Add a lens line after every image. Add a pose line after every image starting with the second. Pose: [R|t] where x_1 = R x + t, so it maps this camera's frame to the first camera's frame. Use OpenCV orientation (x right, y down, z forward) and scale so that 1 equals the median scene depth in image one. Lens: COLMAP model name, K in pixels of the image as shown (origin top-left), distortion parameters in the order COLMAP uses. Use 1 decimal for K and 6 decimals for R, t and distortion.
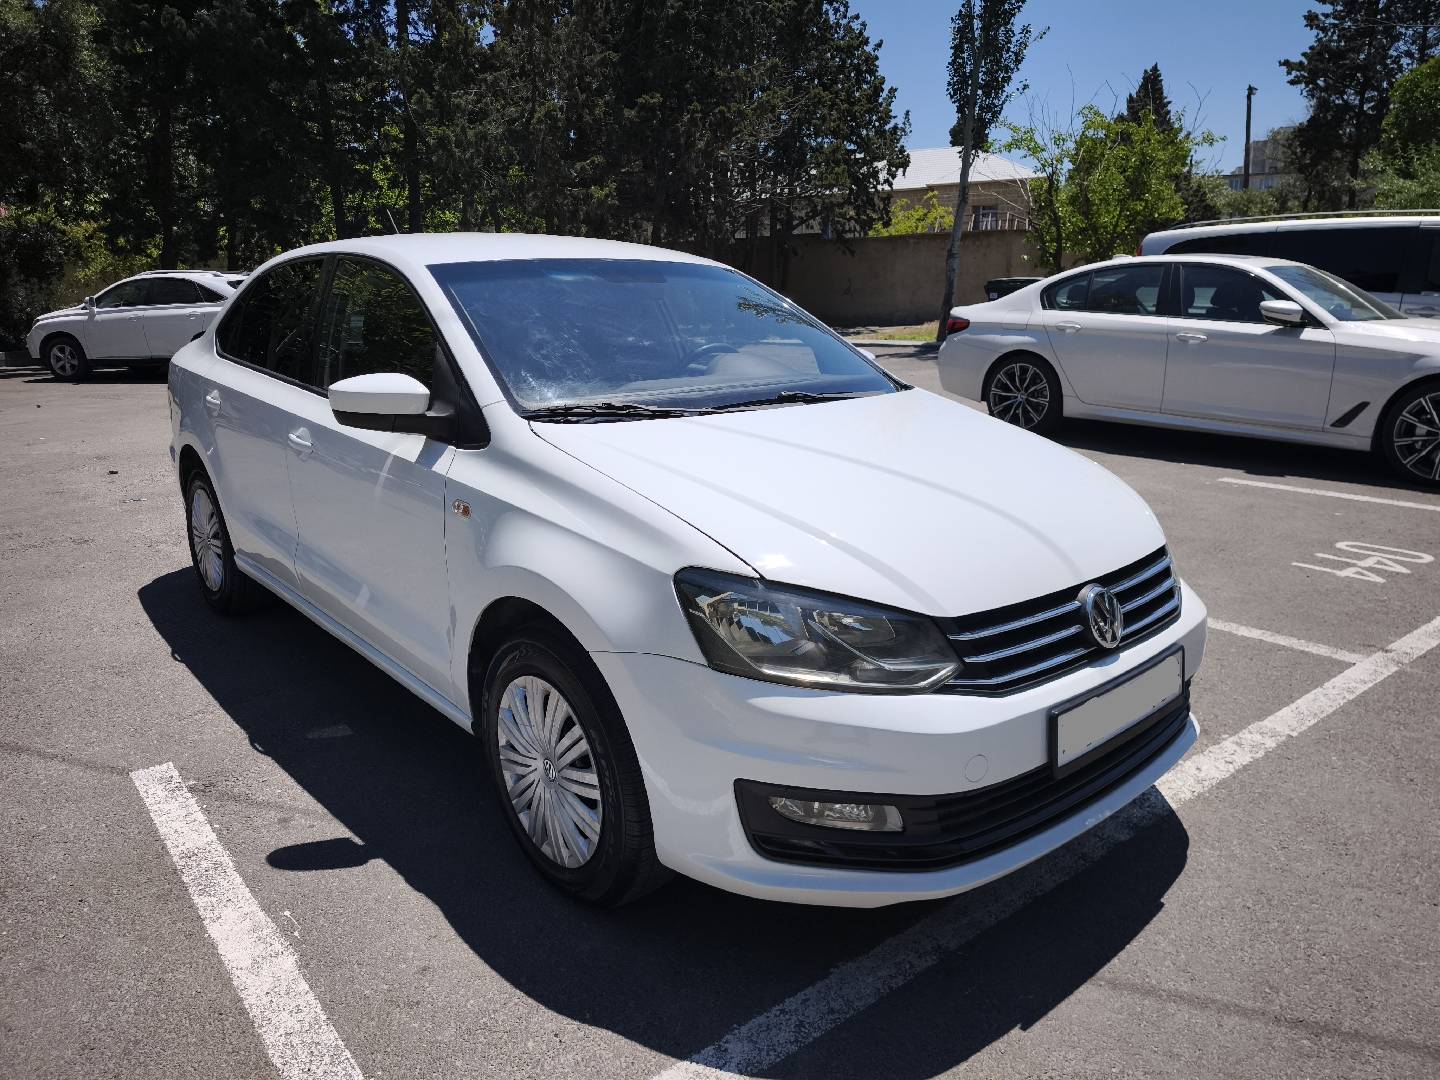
lens RADIAL K [[981.2, 0, 717.8], [0, 981.2, 536.2], [0, 0, 1]] dist [0.006497, -0.009809]
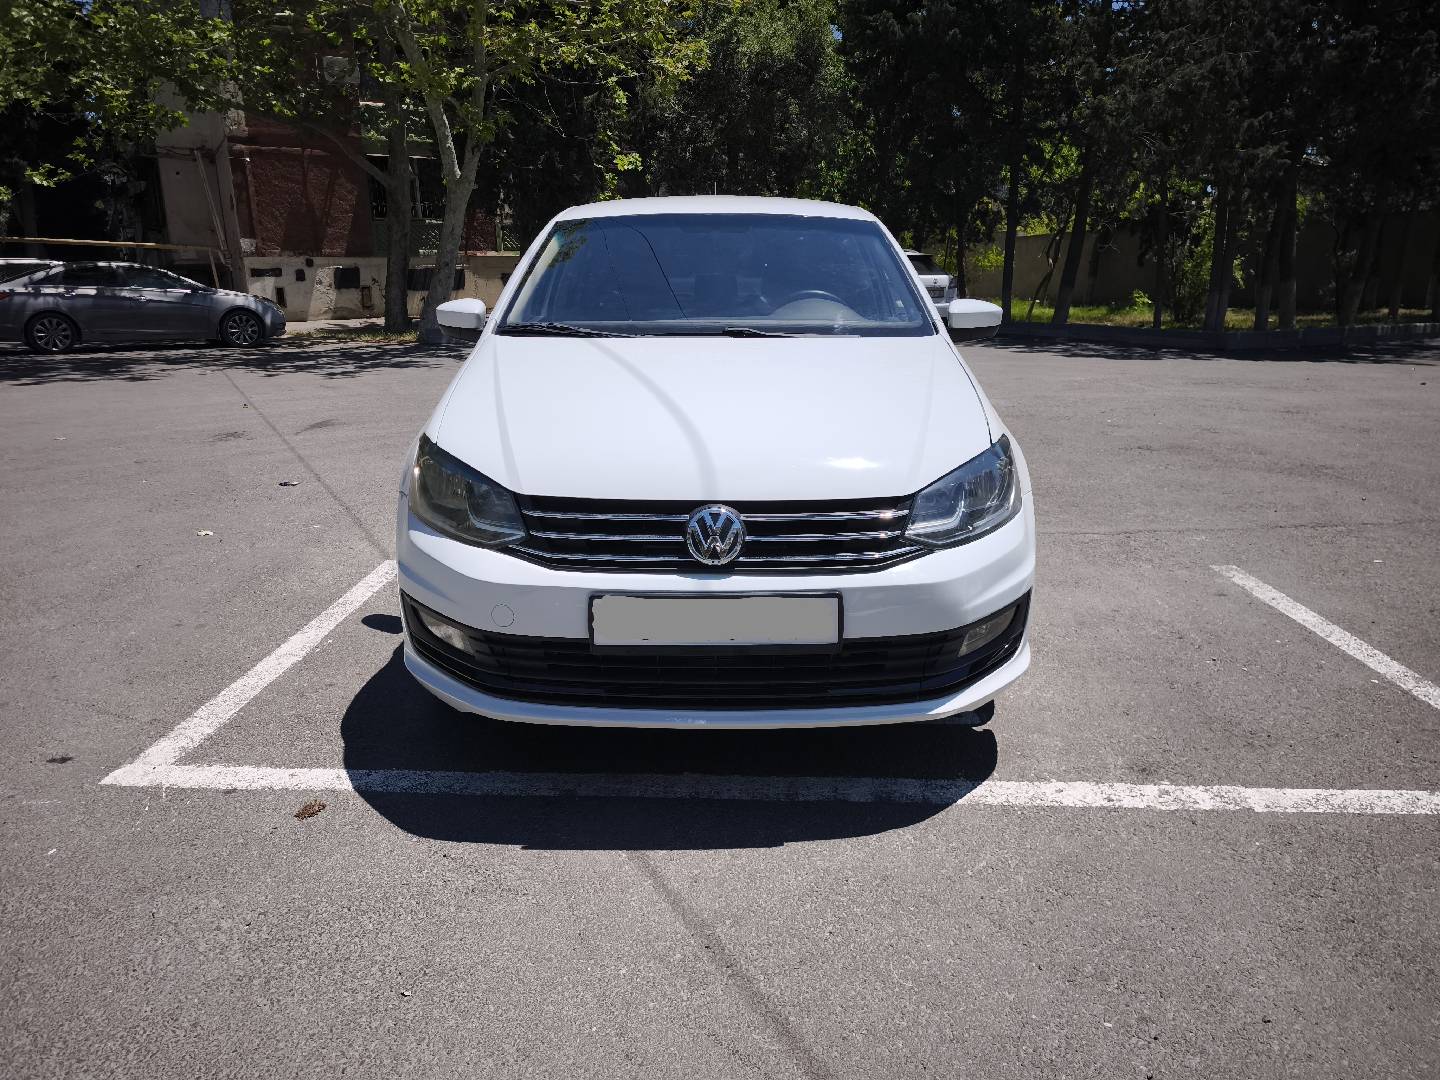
lens RADIAL K [[981.2, 0, 718.1], [0, 981.2, 536.2], [0, 0, 1]] dist [0.006497, -0.009809]
pose [[0.753148, 0.173747, -0.634492, 0.684780], [-0.161377, 0.983818, 0.077849, 0.000544], [0.637750, 0.043760, 0.768999, 0.129616]]
